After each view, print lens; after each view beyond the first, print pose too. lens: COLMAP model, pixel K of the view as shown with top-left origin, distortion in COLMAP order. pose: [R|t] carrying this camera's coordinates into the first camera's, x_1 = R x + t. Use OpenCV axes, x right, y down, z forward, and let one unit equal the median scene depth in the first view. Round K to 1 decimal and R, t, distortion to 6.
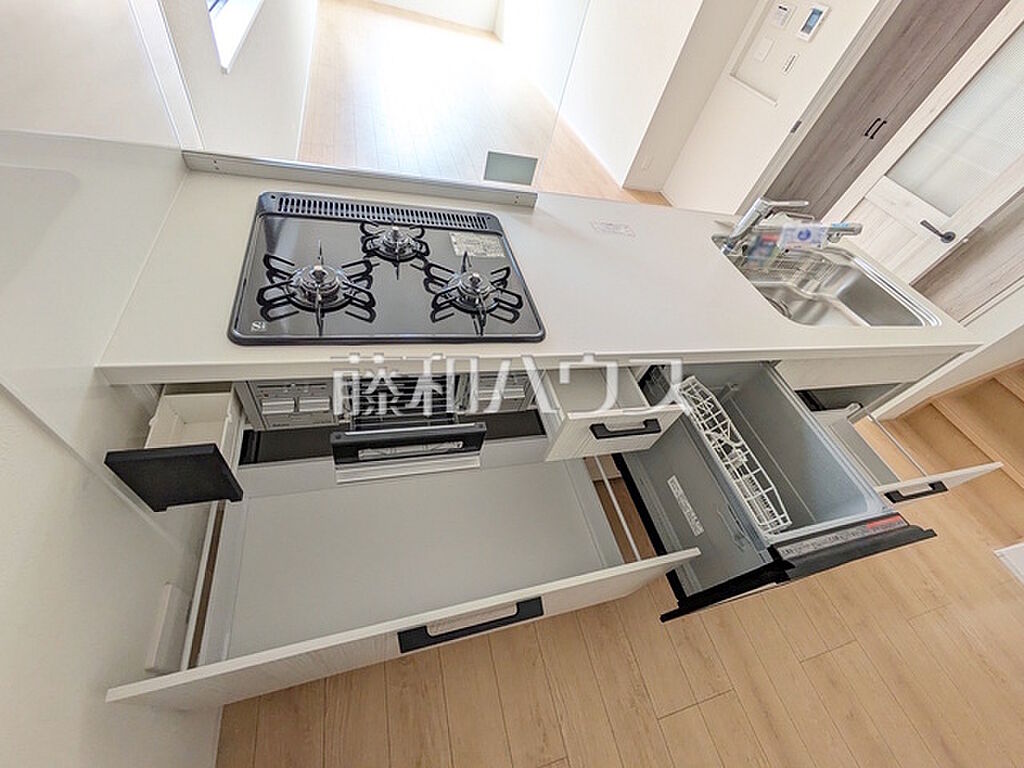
lens RADIAL K [[405.3, 0, 510.7], [0, 405.3, 383.0], [0, 0, 1]] dist [0.000896, 0.000302]
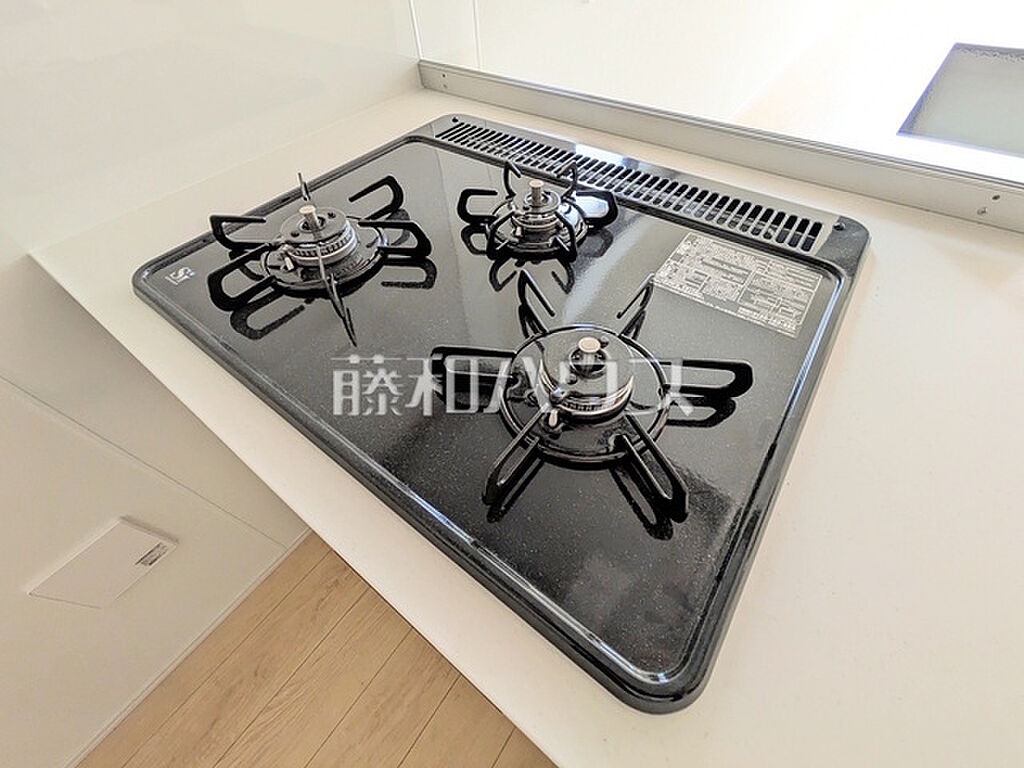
lens RADIAL K [[405.3, 0, 512.5], [0, 405.3, 387.4], [0, 0, 1]] dist [0.000896, 0.000302]
pose [[0.593105, 0.453557, -0.665216, 0.085325], [-0.476787, 0.863634, 0.163741, -0.217648], [0.648769, 0.220051, 0.728475, 0.617184]]
